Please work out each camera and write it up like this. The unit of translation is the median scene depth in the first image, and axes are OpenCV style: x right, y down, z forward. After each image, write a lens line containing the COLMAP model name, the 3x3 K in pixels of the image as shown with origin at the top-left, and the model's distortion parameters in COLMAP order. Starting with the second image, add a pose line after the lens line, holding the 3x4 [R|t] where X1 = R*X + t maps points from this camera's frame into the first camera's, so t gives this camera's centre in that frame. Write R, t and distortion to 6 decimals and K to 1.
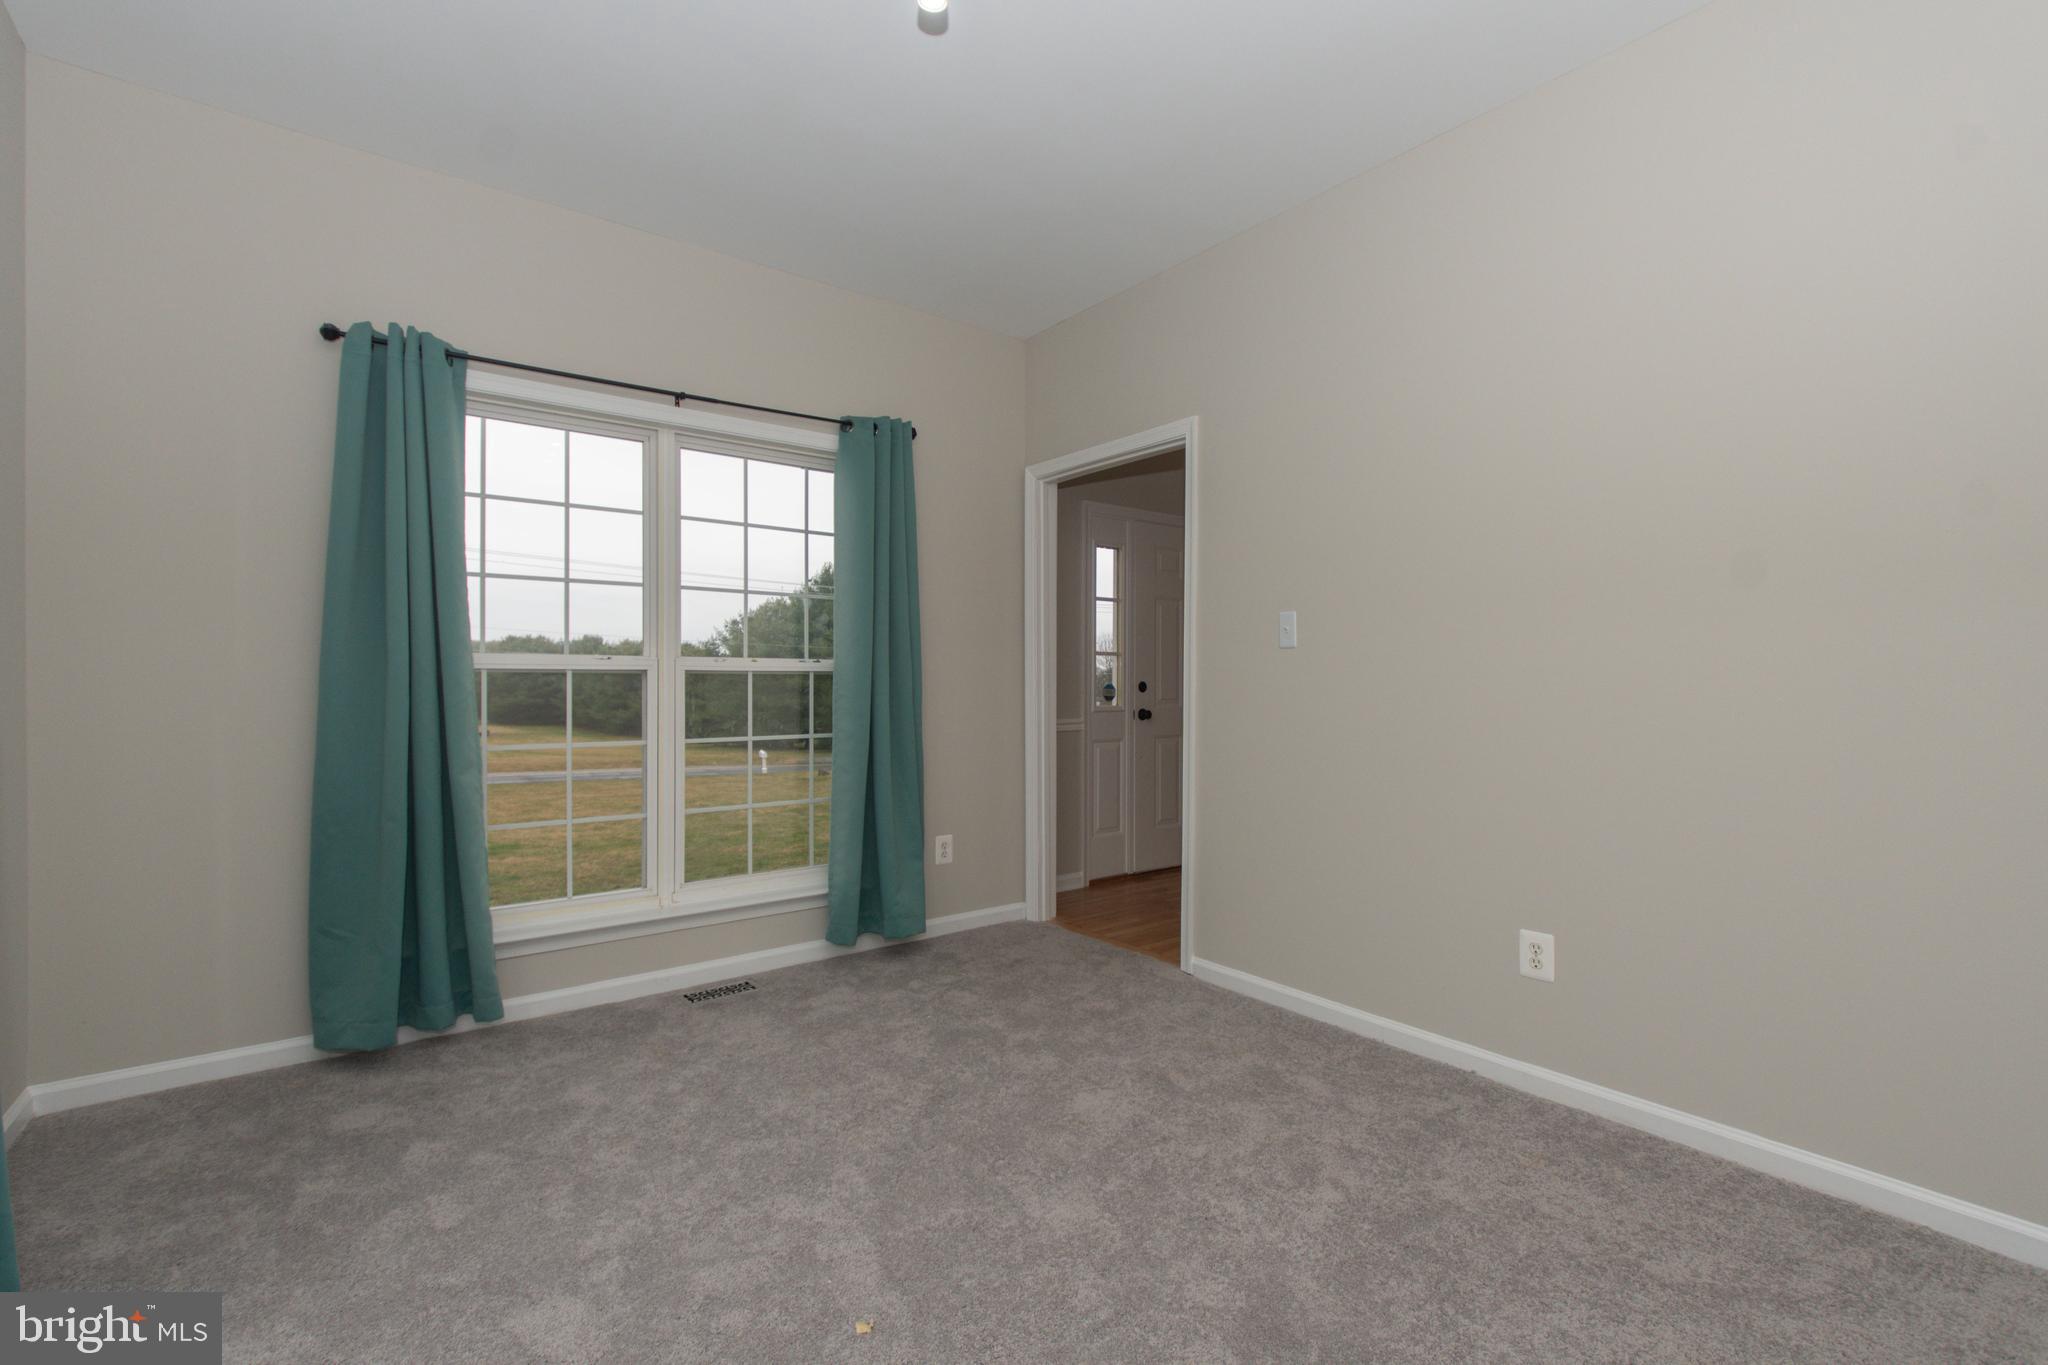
lens RADIAL K [[904.4, 0, 1023.7], [0, 904.4, 674.6], [0, 0, 1]] dist [0.003520, -0.001441]
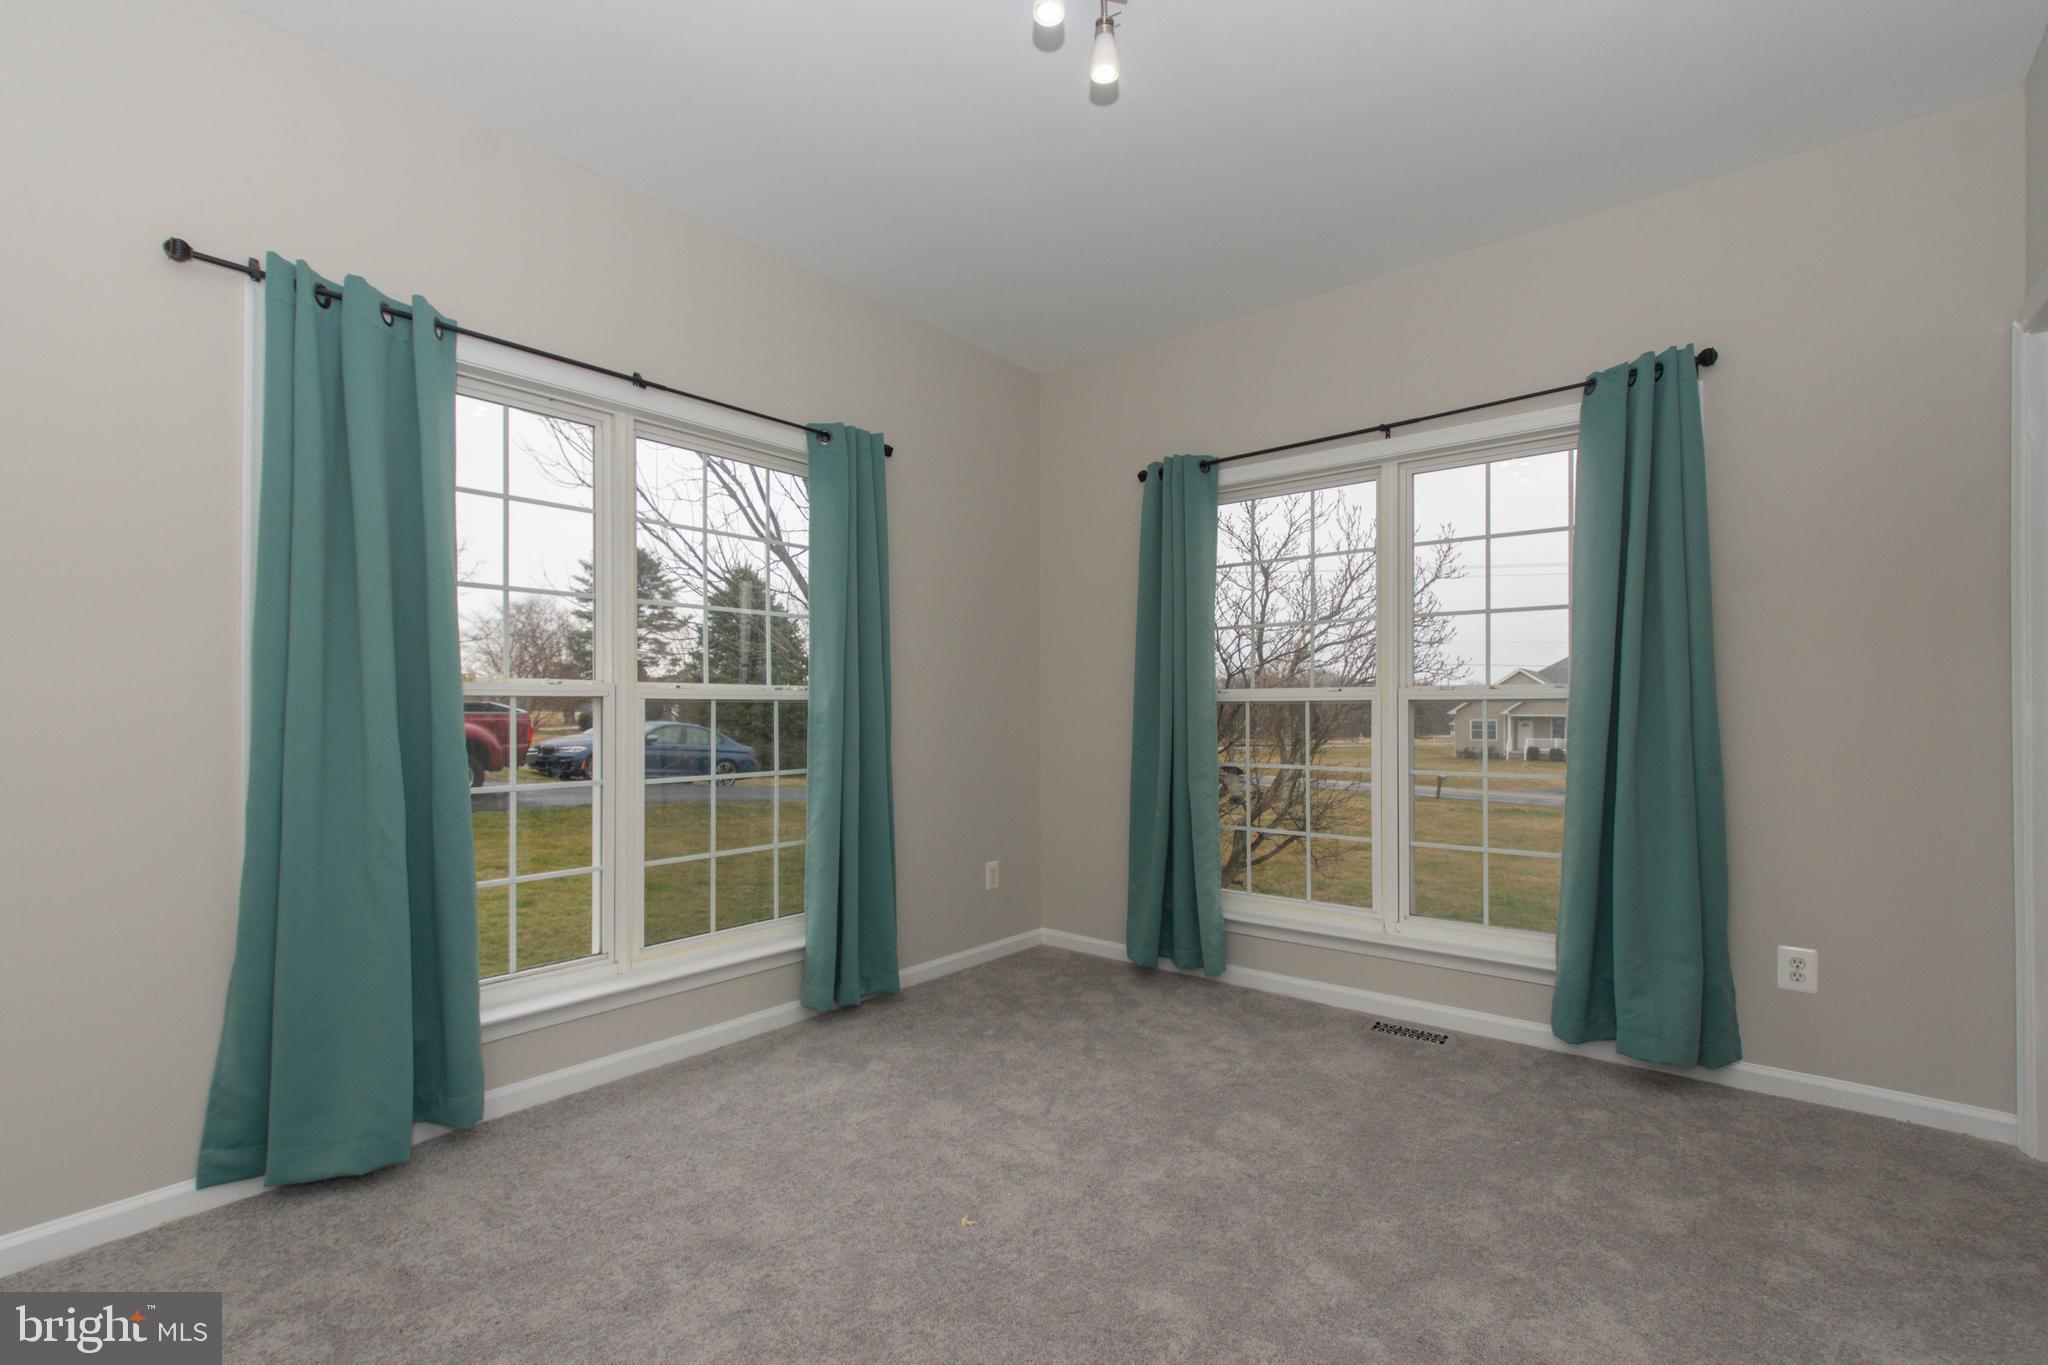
lens RADIAL K [[904.4, 0, 1025.6], [0, 904.4, 695.3], [0, 0, 1]] dist [0.003520, -0.001441]
pose [[0.240268, -0.015443, -0.970584, 0.494660], [0.008766, 0.999867, -0.013739, 0.000603], [0.970667, -0.005207, 0.240372, 0.364033]]
